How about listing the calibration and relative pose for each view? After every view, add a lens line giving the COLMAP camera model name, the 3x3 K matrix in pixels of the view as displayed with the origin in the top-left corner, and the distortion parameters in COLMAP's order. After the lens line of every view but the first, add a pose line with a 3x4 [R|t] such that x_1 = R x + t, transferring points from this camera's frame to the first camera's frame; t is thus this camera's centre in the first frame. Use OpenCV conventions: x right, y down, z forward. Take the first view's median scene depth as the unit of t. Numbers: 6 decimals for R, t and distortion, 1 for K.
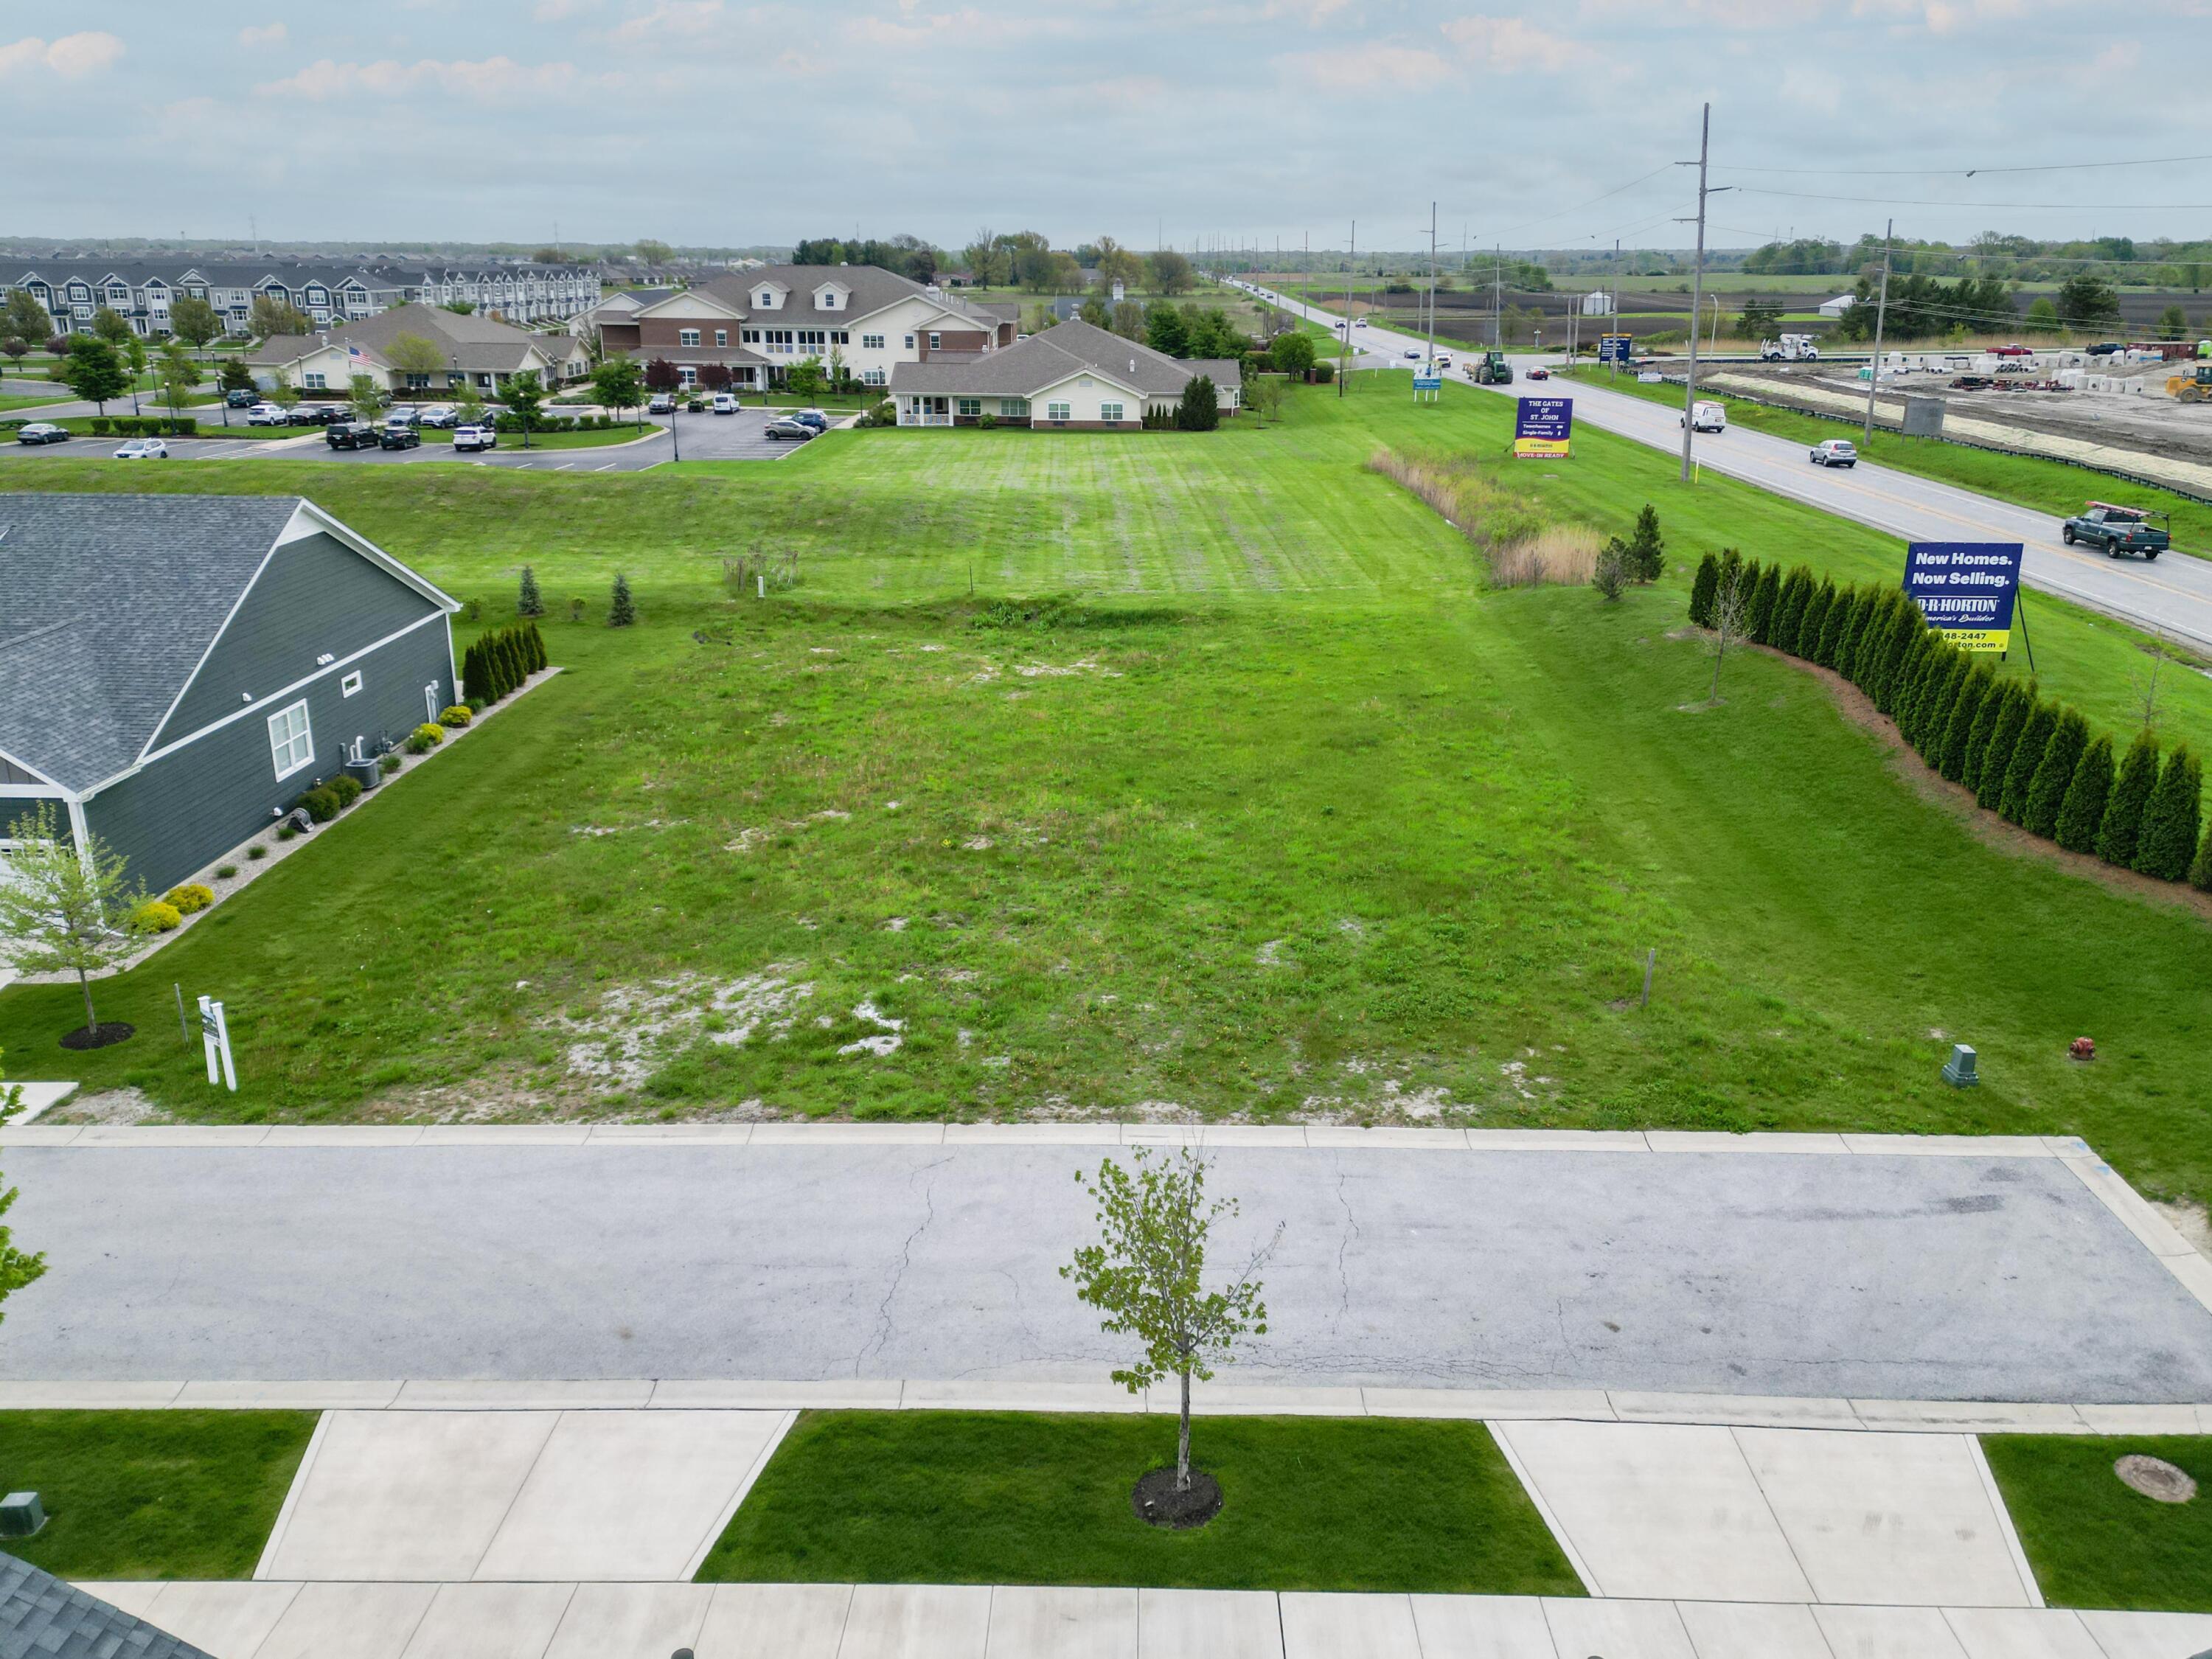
lens RADIAL K [[1695.5, 0, 1109.1], [0, 1695.5, 794.3], [0, 0, 1]] dist [0.082890, -0.073180]
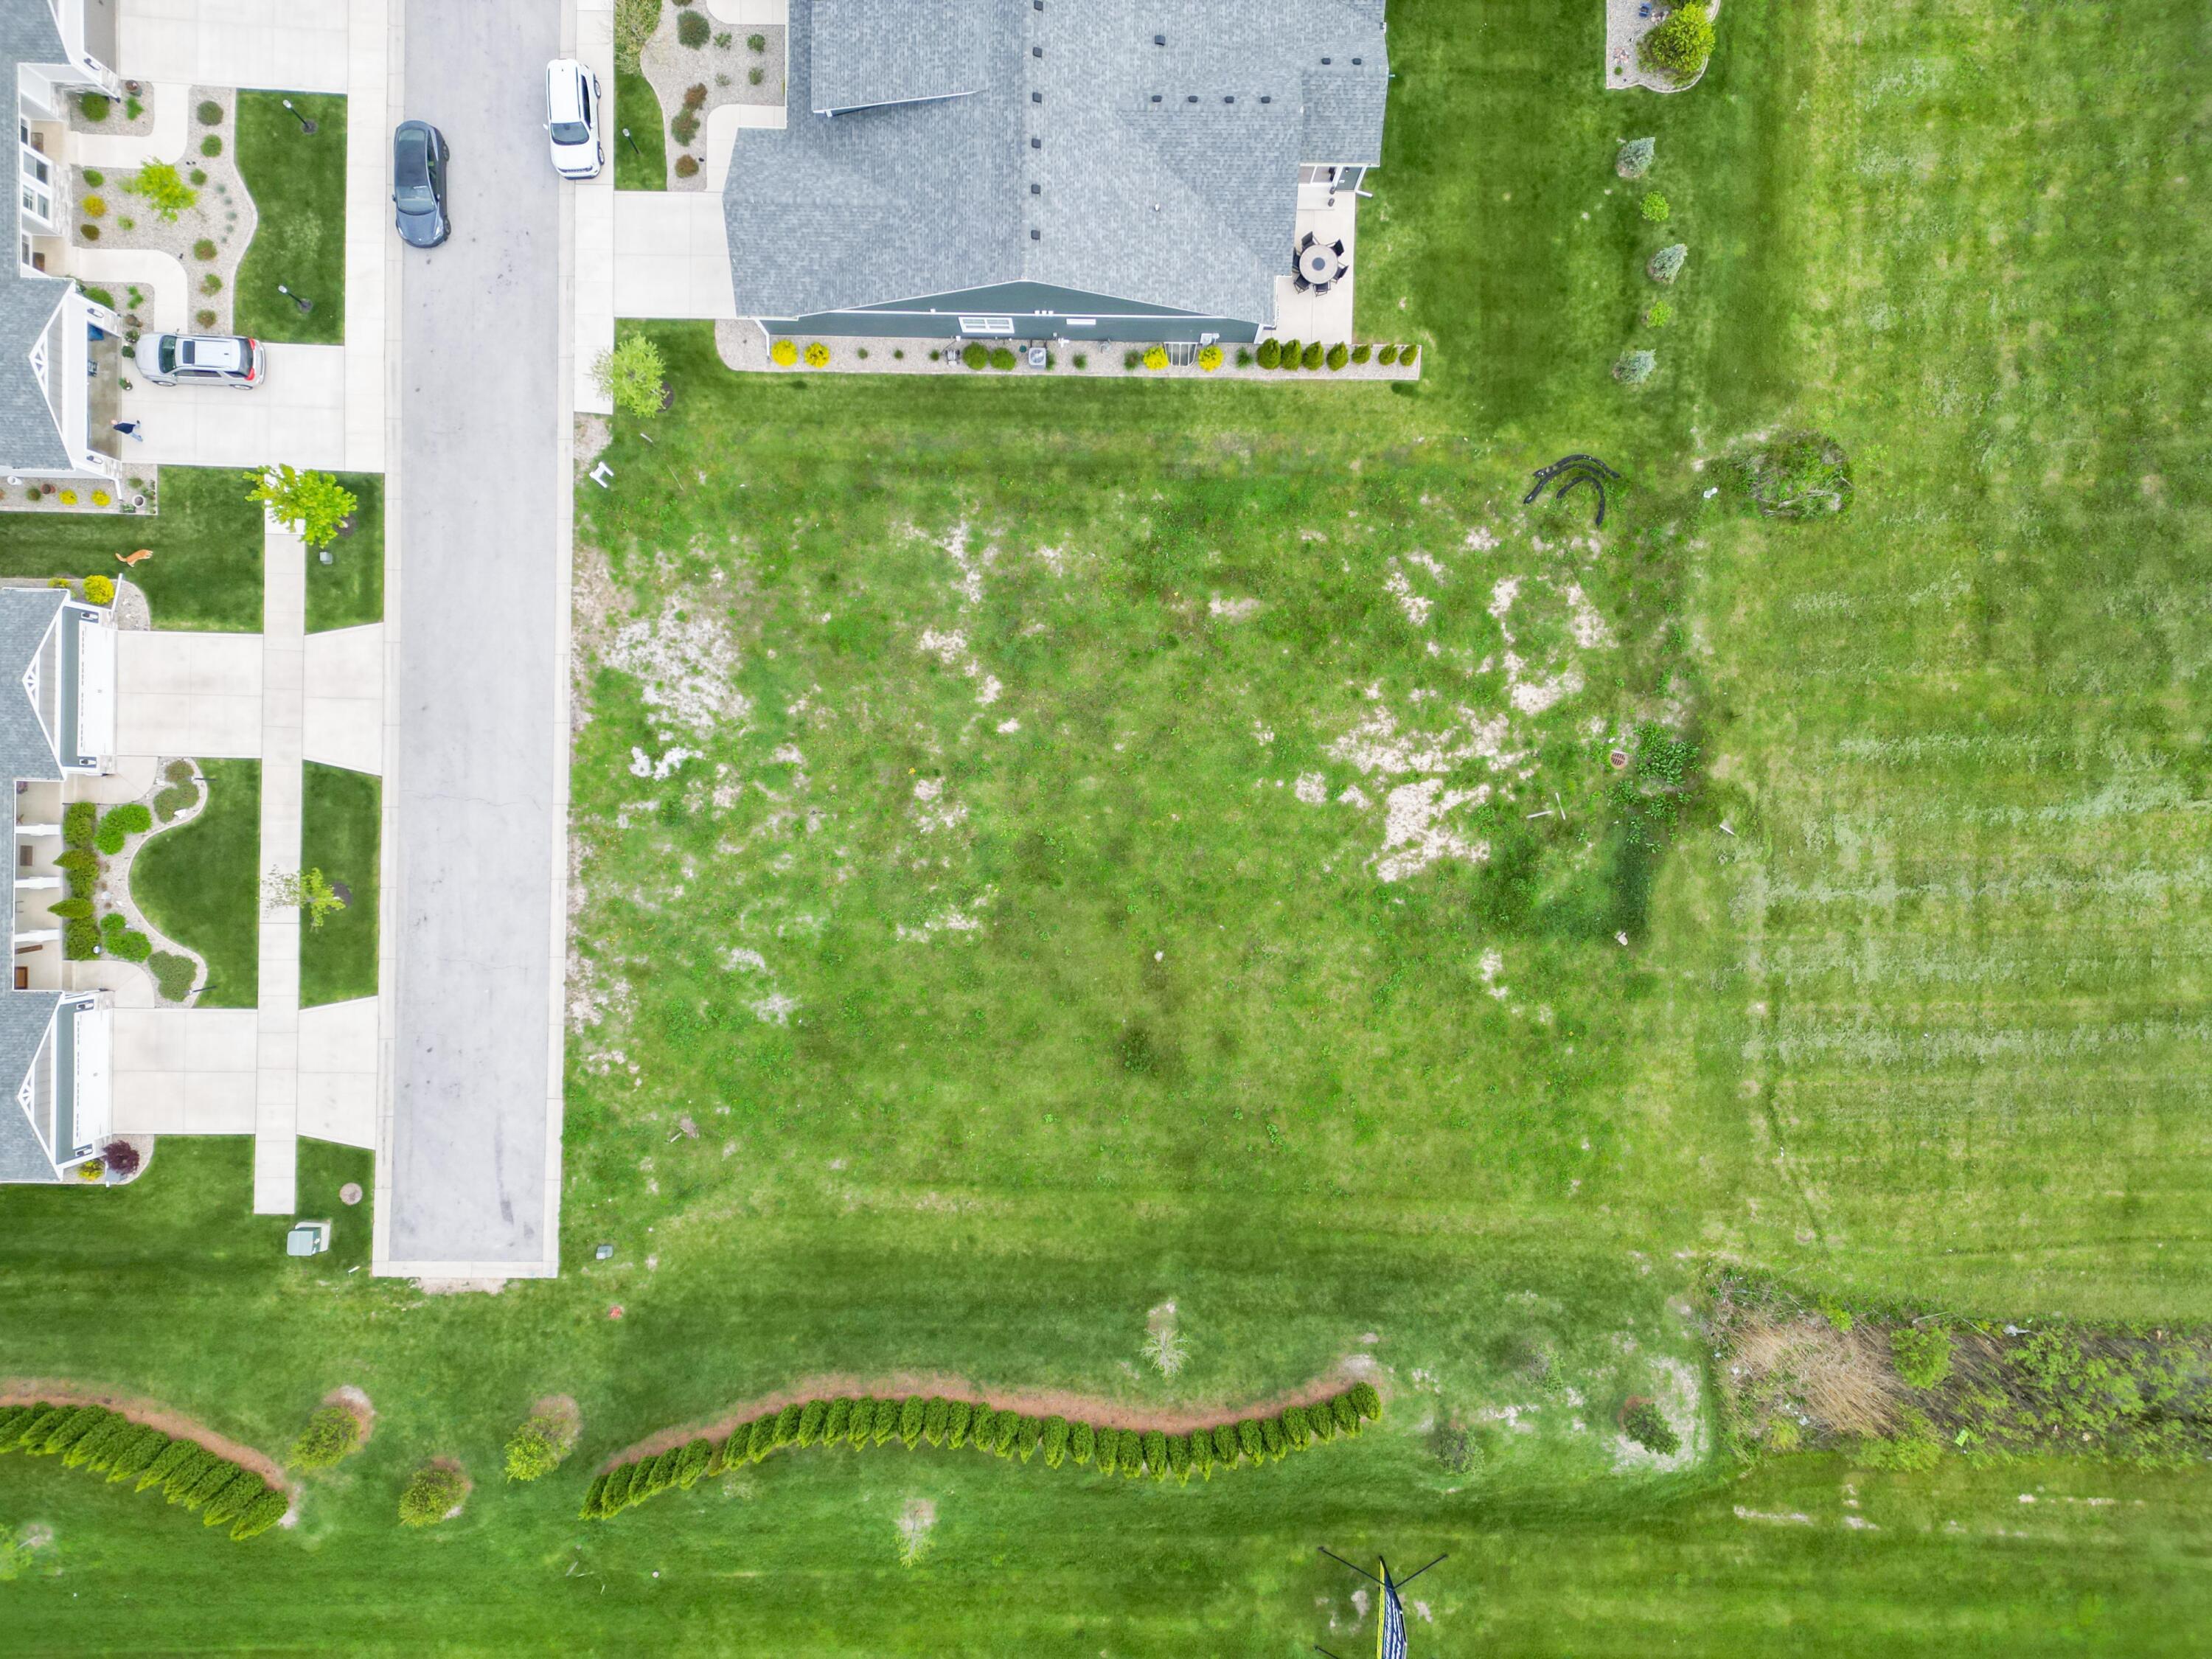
lens RADIAL K [[1610.4, 0, 1106.0], [0, 1610.4, 829.5], [0, 0, 1]] dist [0.065842, -0.003639]
pose [[0.006892, 0.999975, 0.001667, -0.036397], [-0.304975, 0.000515, 0.952360, -1.303723], [0.952335, -0.007072, 0.304971, 0.617949]]
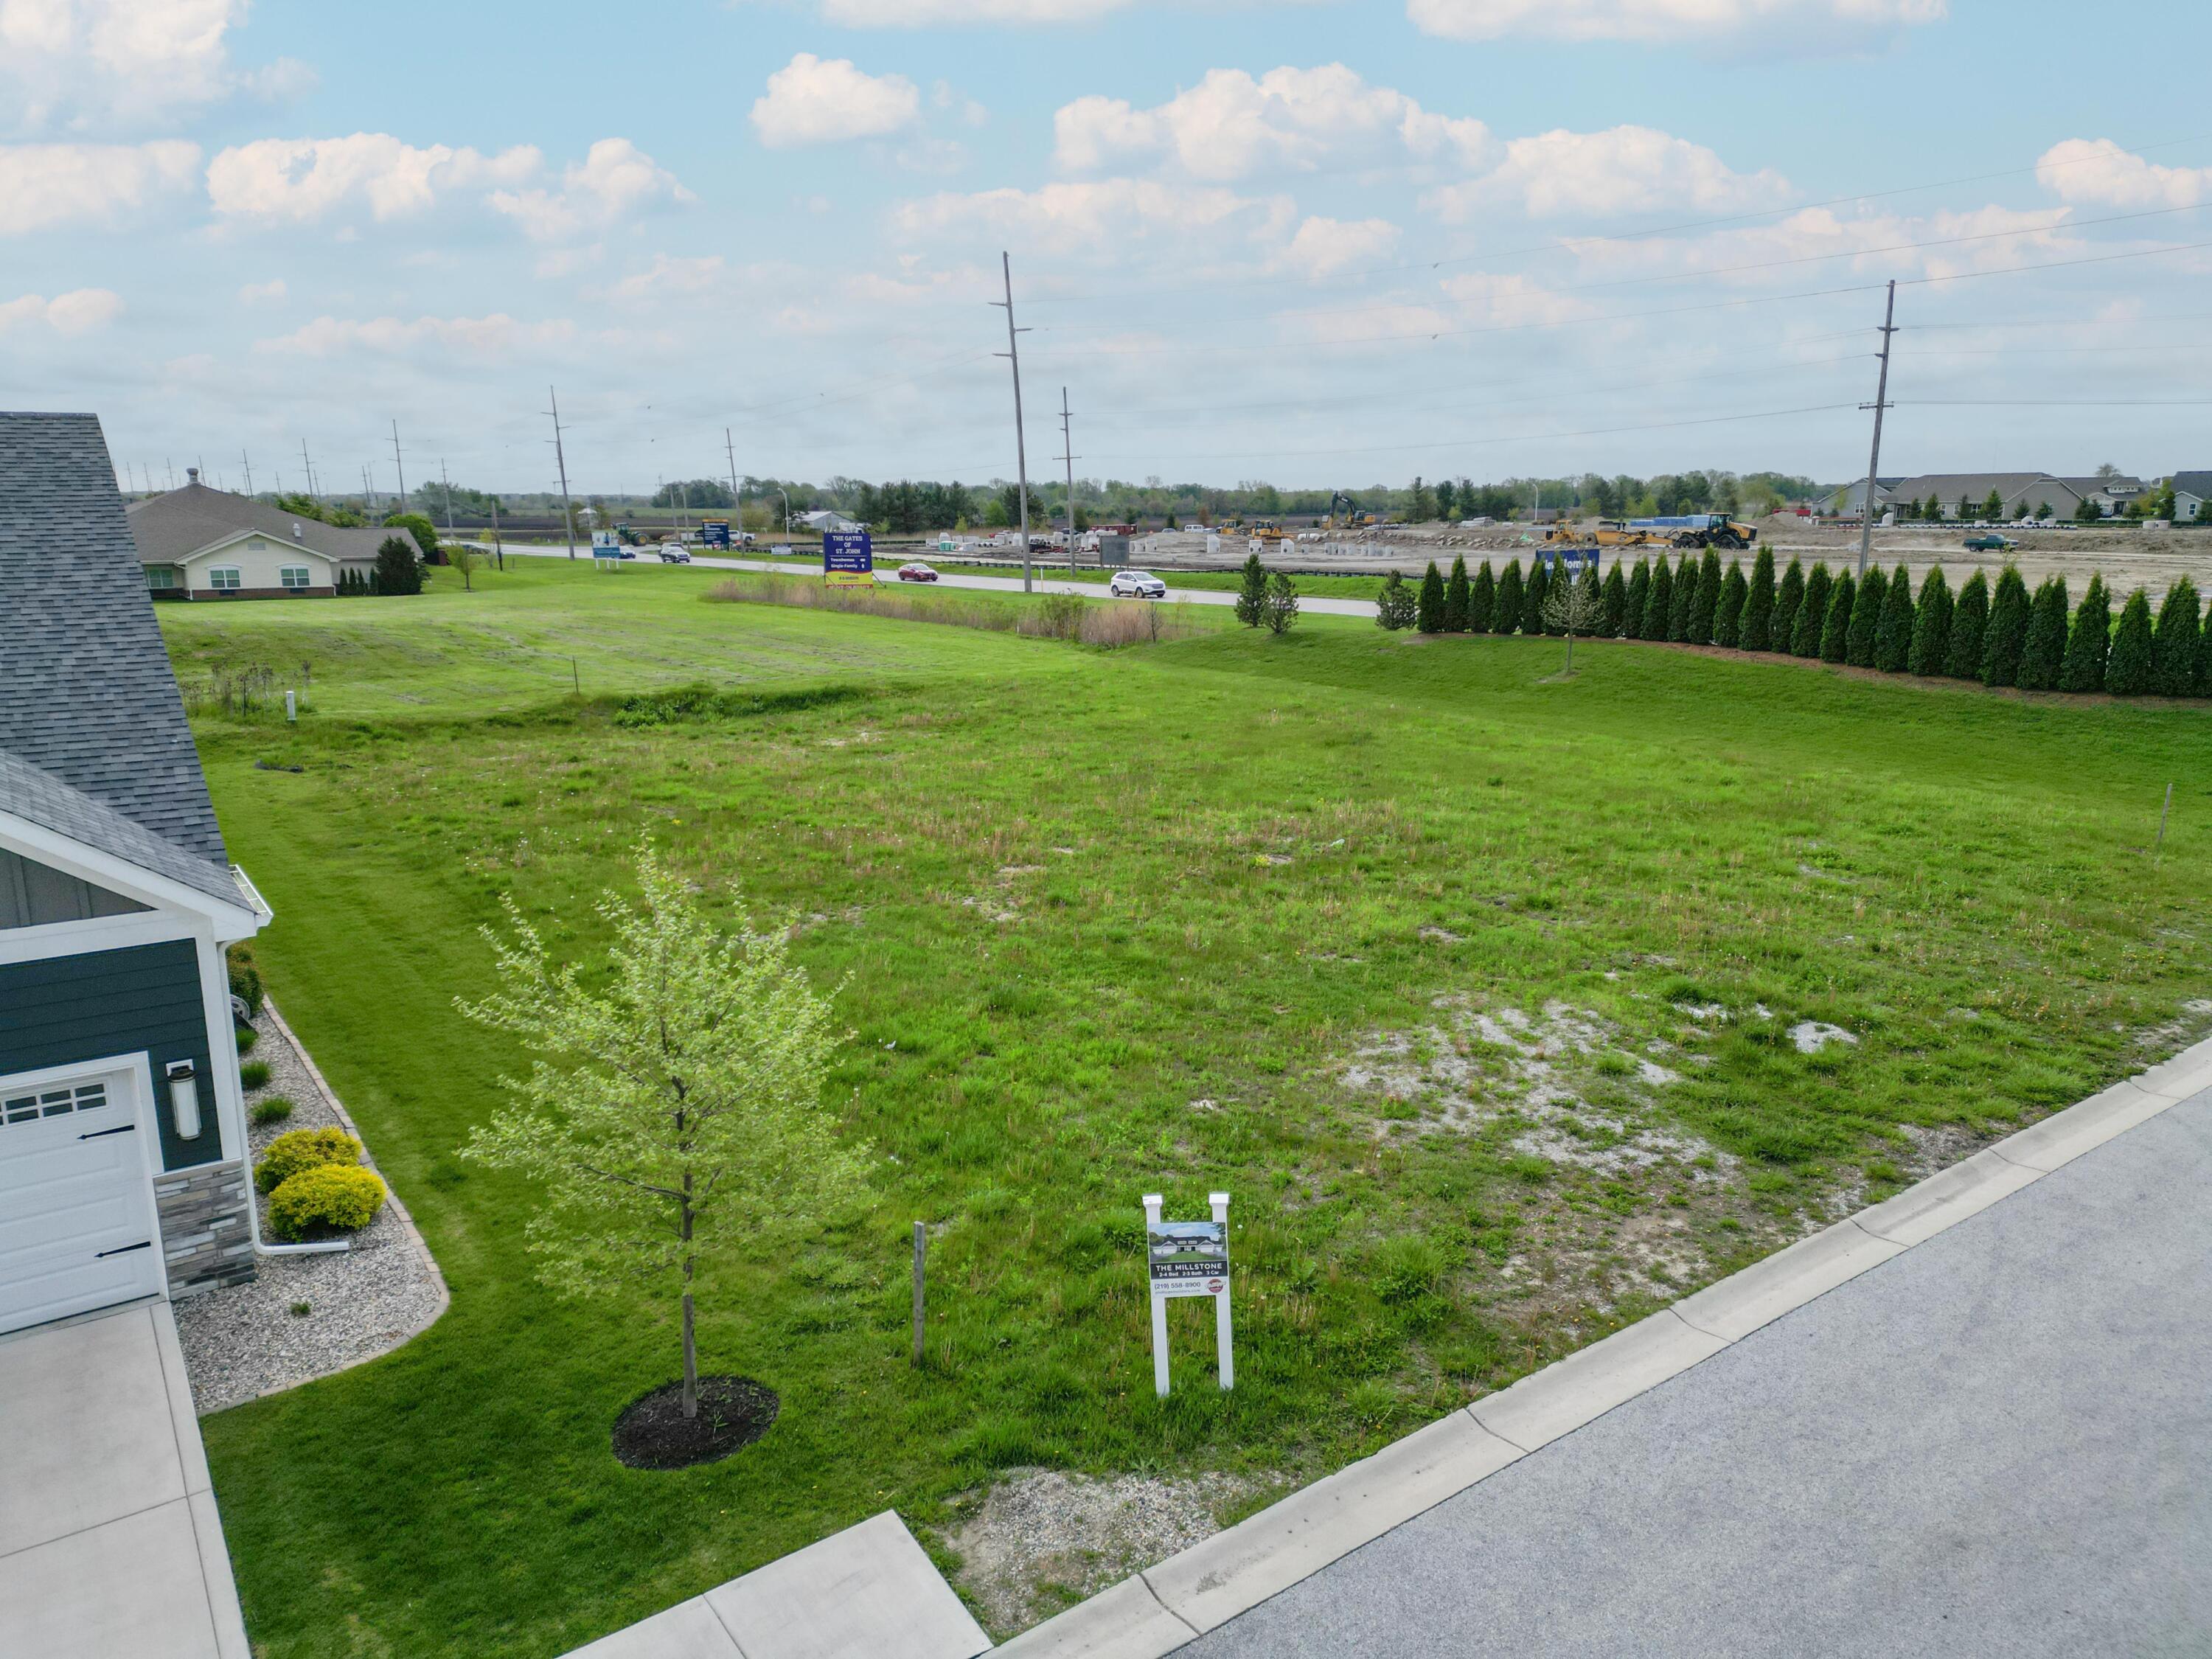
lens RADIAL K [[1519.5, 0, 1115.5], [0, 1519.5, 828.3], [0, 0, 1]] dist [0.069162, -0.005230]
pose [[0.798050, -0.133326, 0.587657, -0.475536], [0.188007, 0.981626, -0.032608, 0.021561], [-0.572511, 0.136507, 0.808453, 0.427043]]
